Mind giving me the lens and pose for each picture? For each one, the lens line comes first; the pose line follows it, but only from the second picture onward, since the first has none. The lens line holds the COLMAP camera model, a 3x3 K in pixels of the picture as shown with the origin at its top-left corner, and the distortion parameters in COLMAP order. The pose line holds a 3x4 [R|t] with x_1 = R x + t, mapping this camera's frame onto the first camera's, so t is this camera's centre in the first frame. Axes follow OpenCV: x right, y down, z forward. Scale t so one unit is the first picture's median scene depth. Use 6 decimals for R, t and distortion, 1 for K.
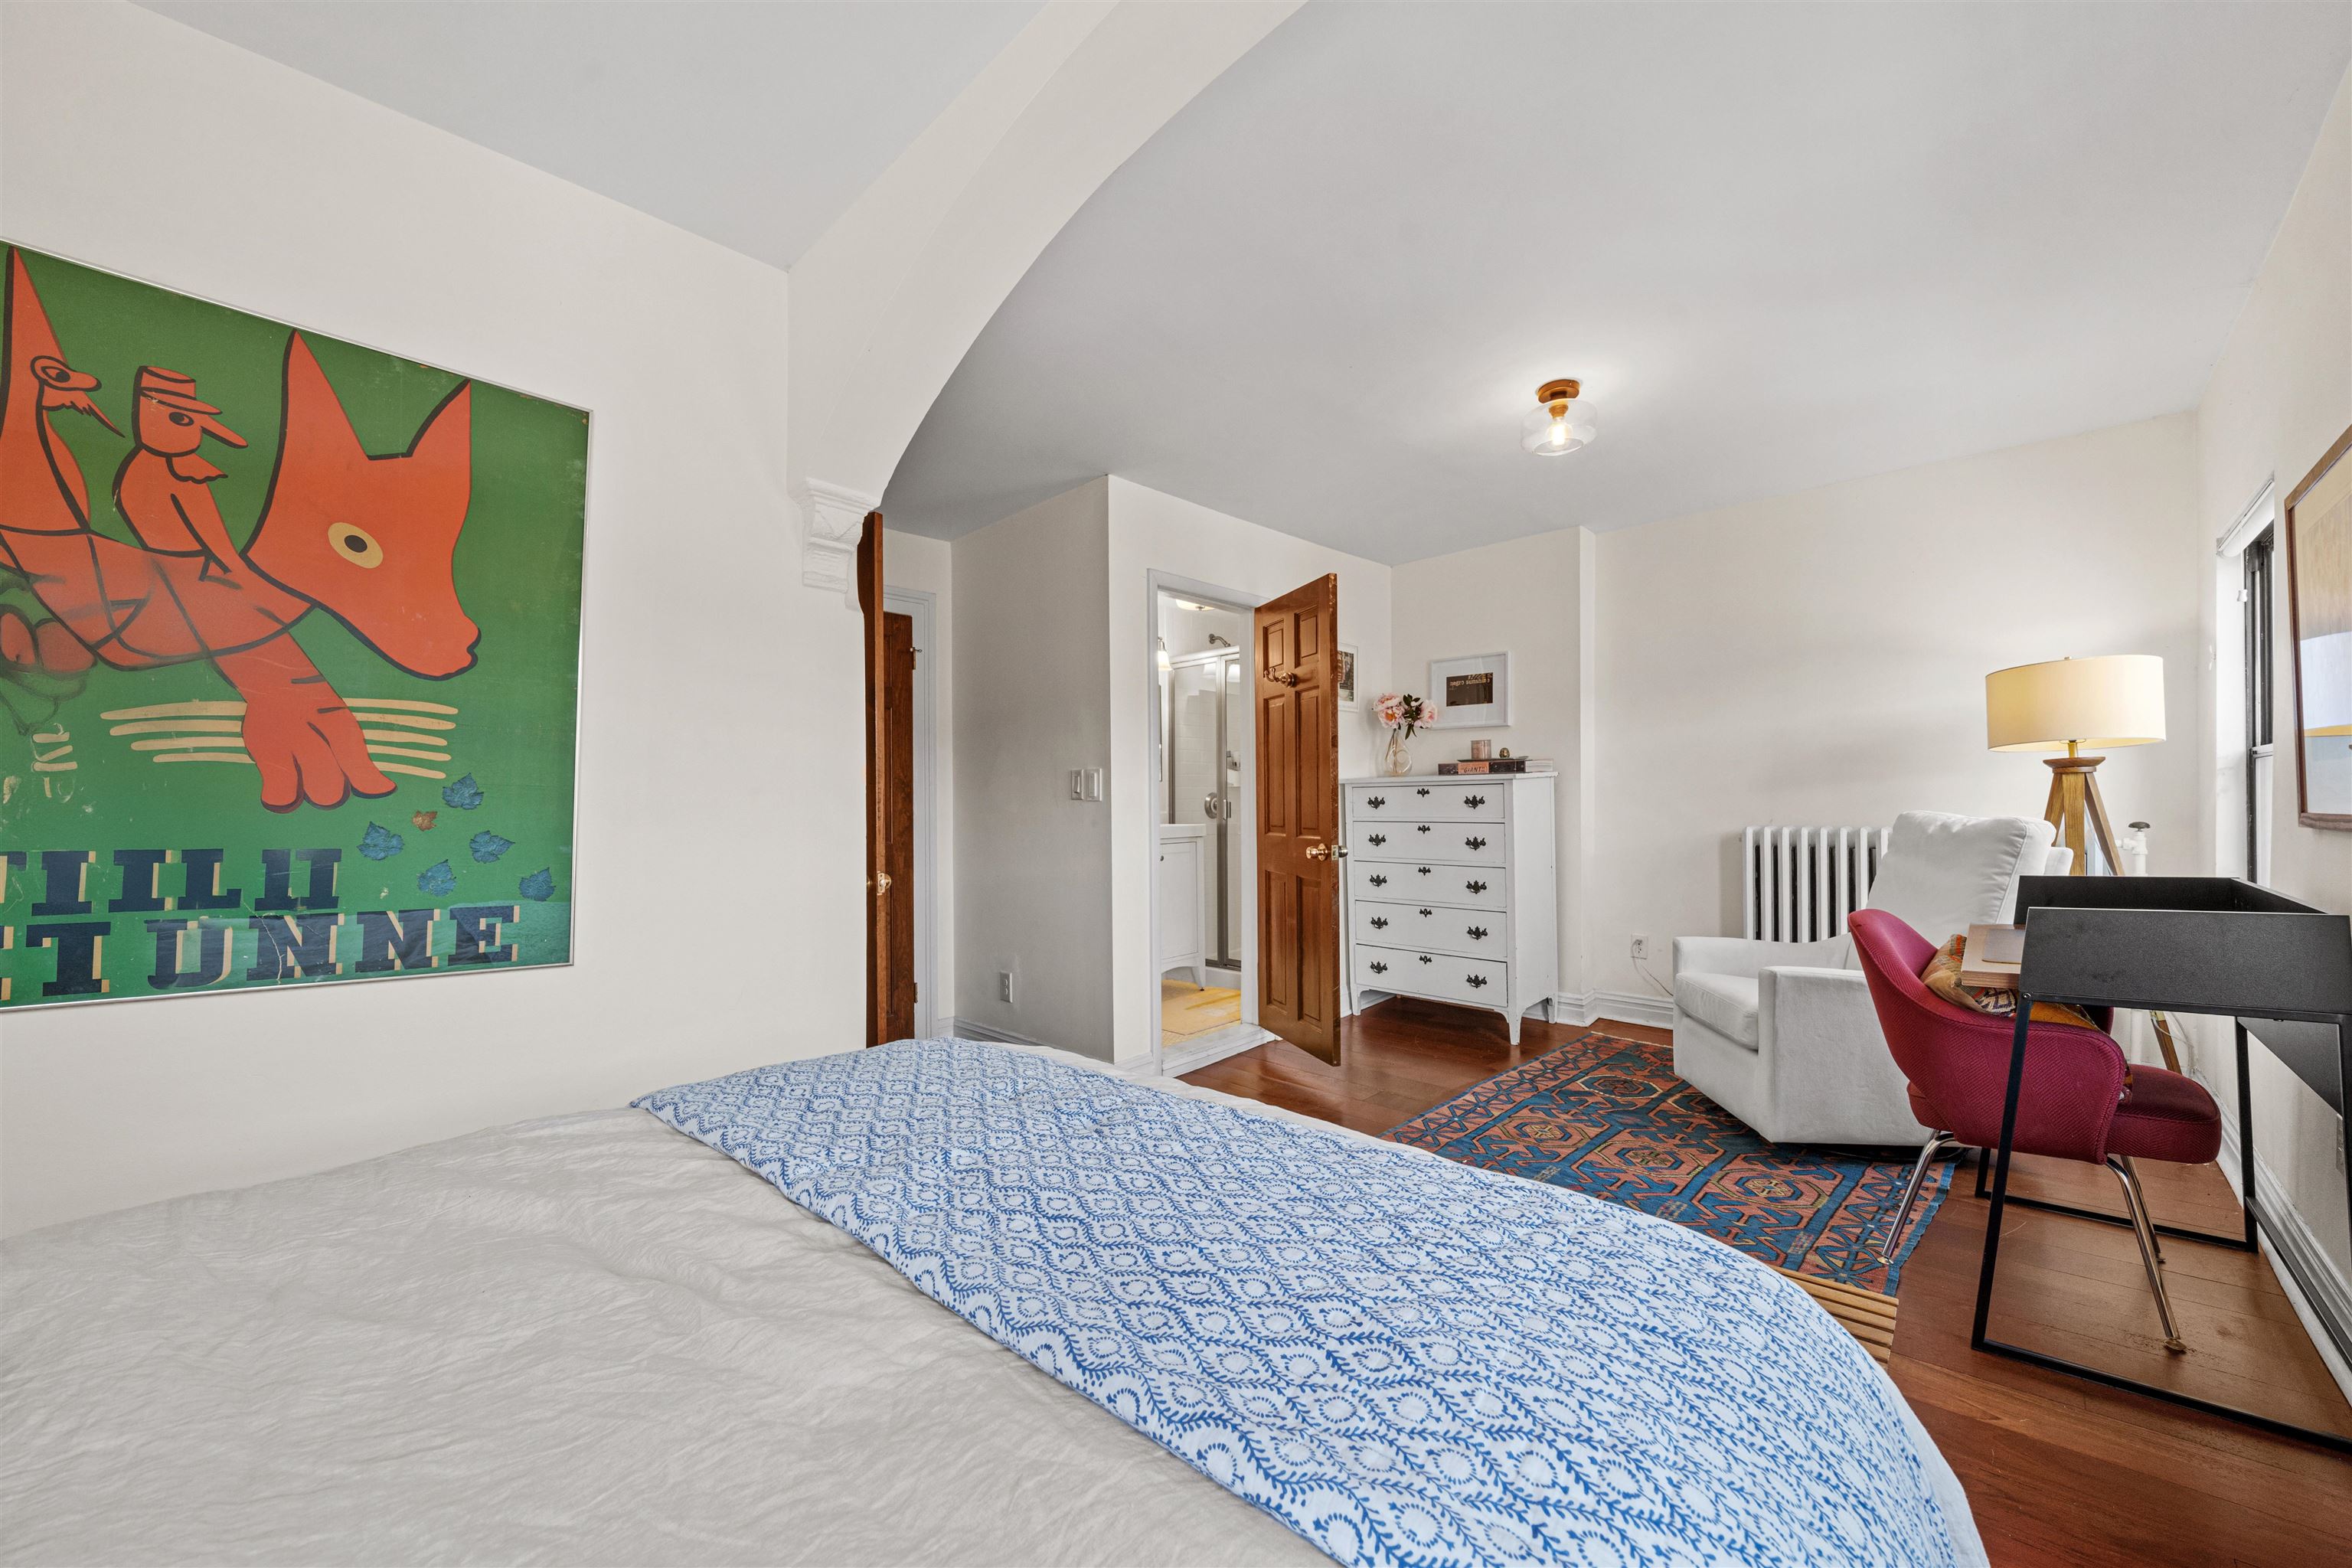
lens RADIAL K [[890.7, 0, 1179.6], [0, 890.7, 793.9], [0, 0, 1]] dist [-0.000620, -0.000080]
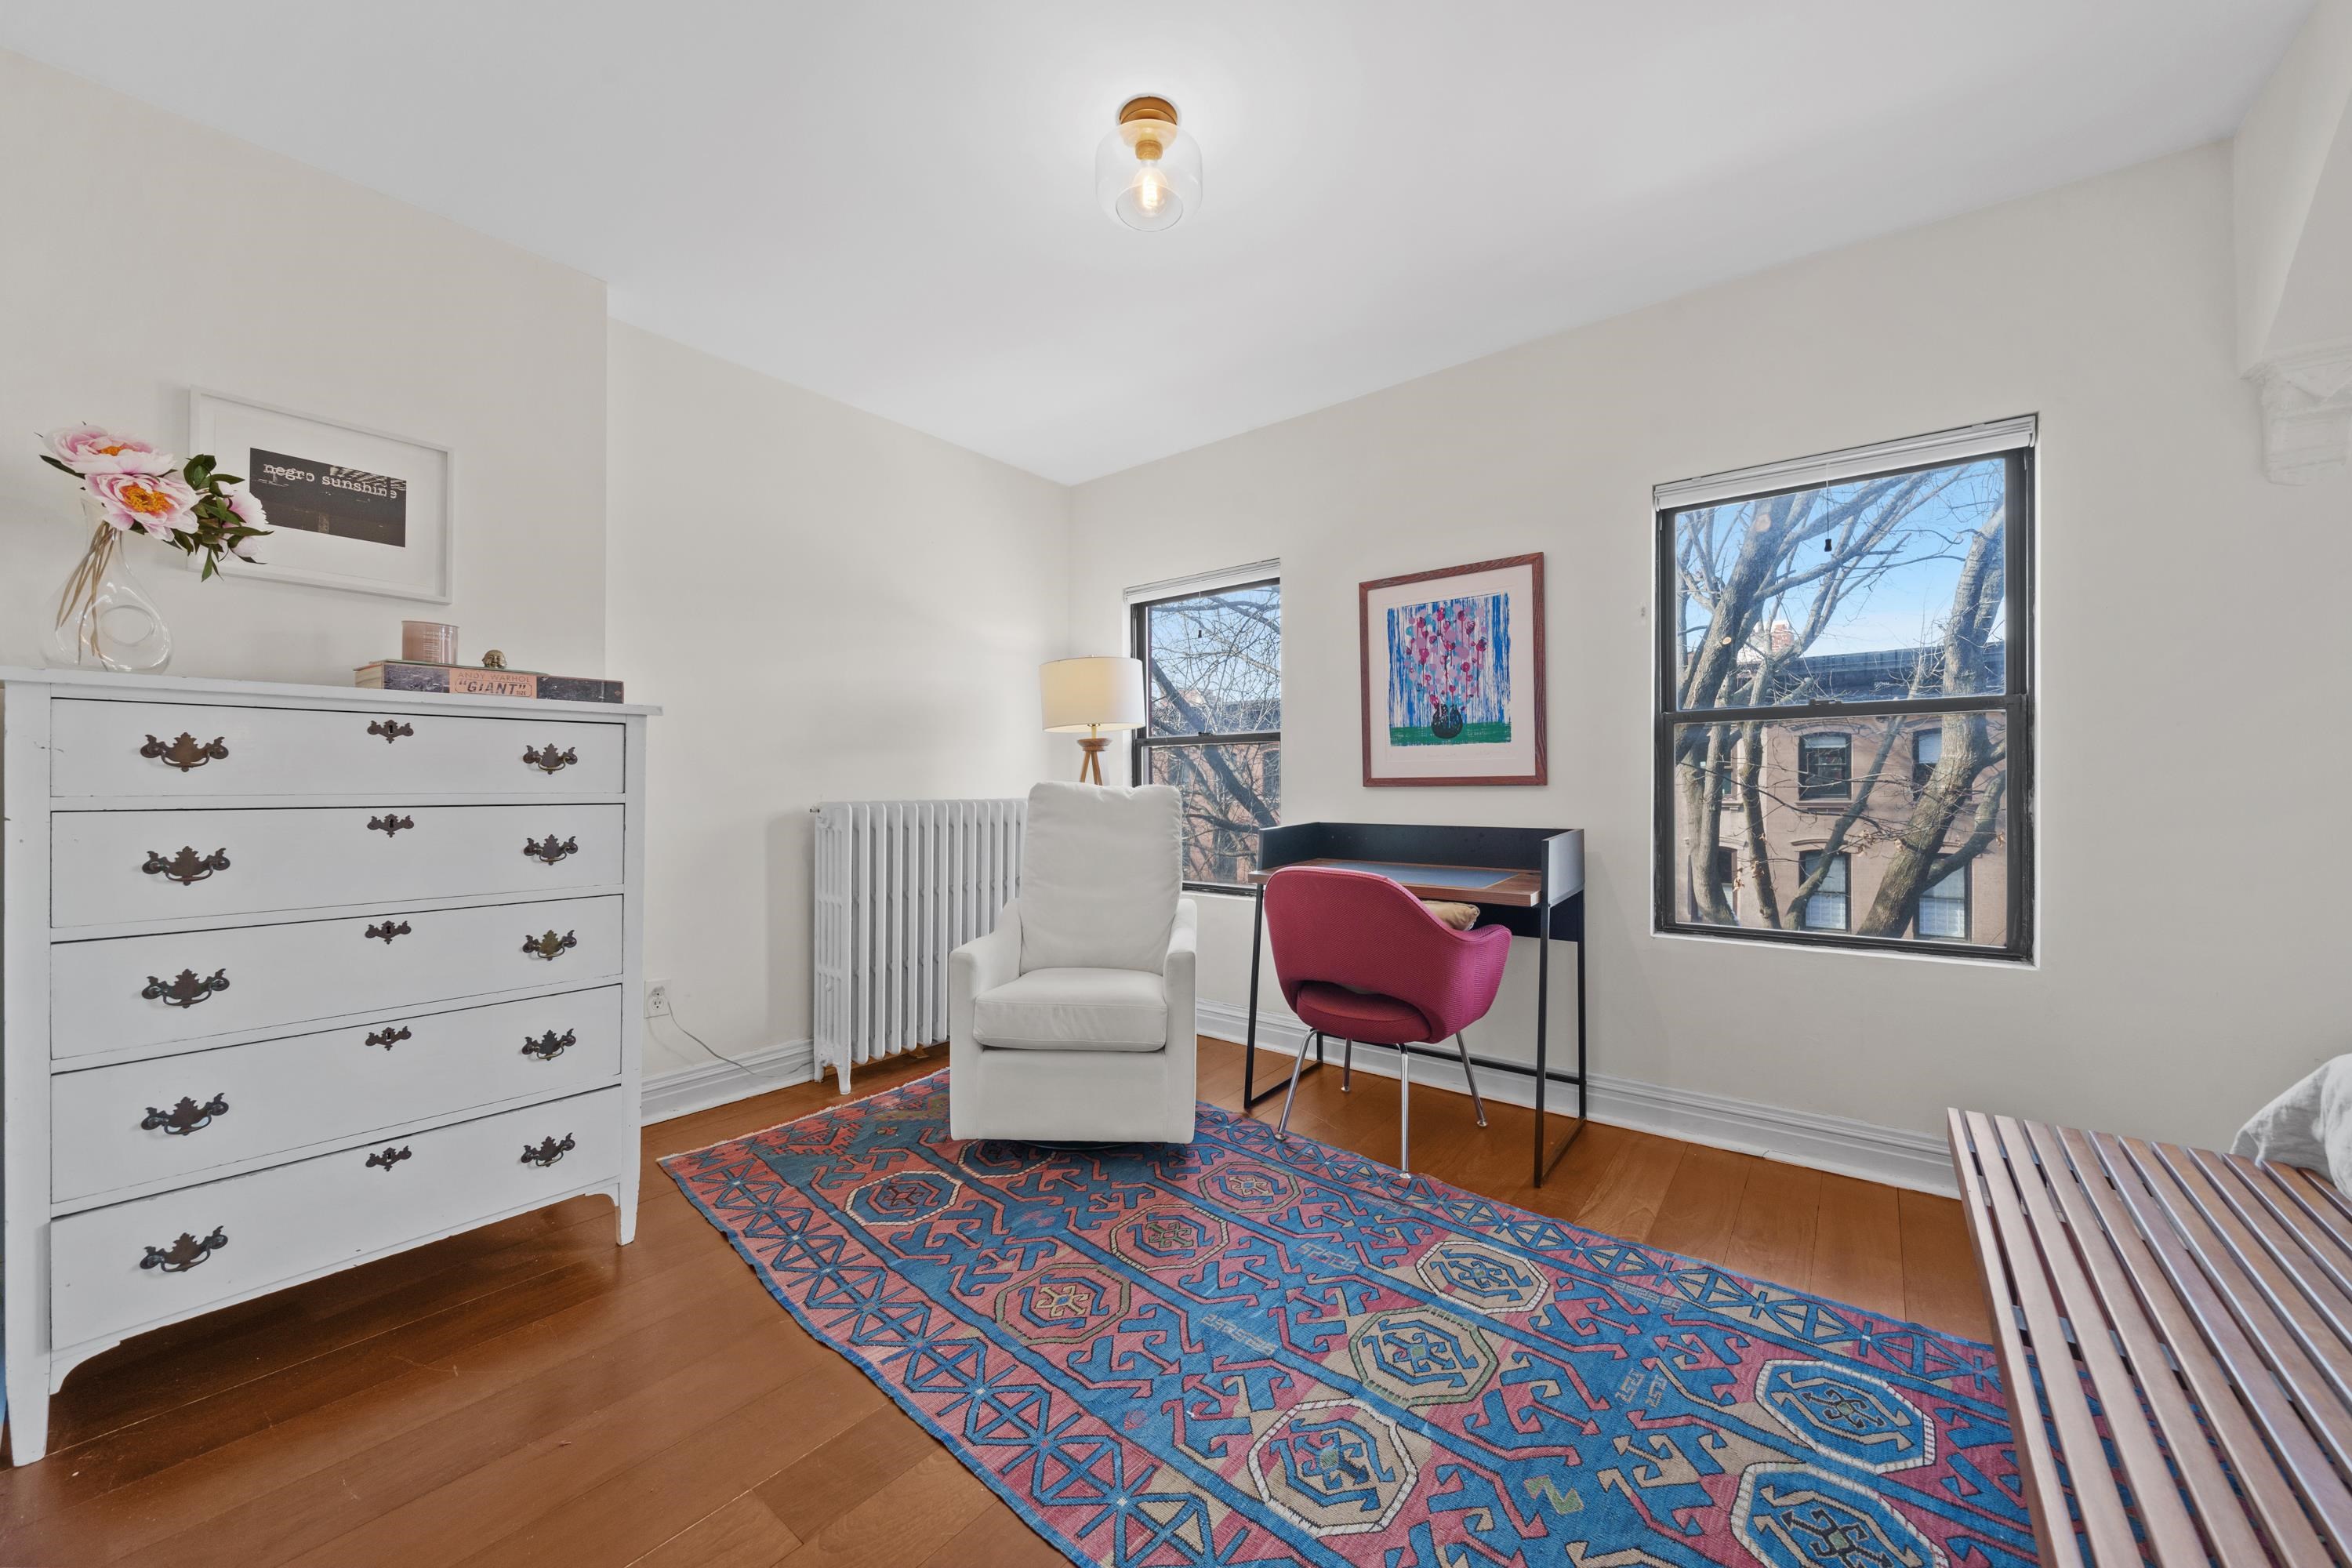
lens RADIAL K [[872.6, 0, 1176.0], [0, 872.6, 784.0], [0, 0, 1]] dist [-0.000916, -0.000153]
pose [[-0.081385, 0.011103, 0.996621, -0.169290], [-0.002278, 0.999933, -0.011326, 0.032045], [-0.996680, -0.003192, -0.081354, 0.866254]]
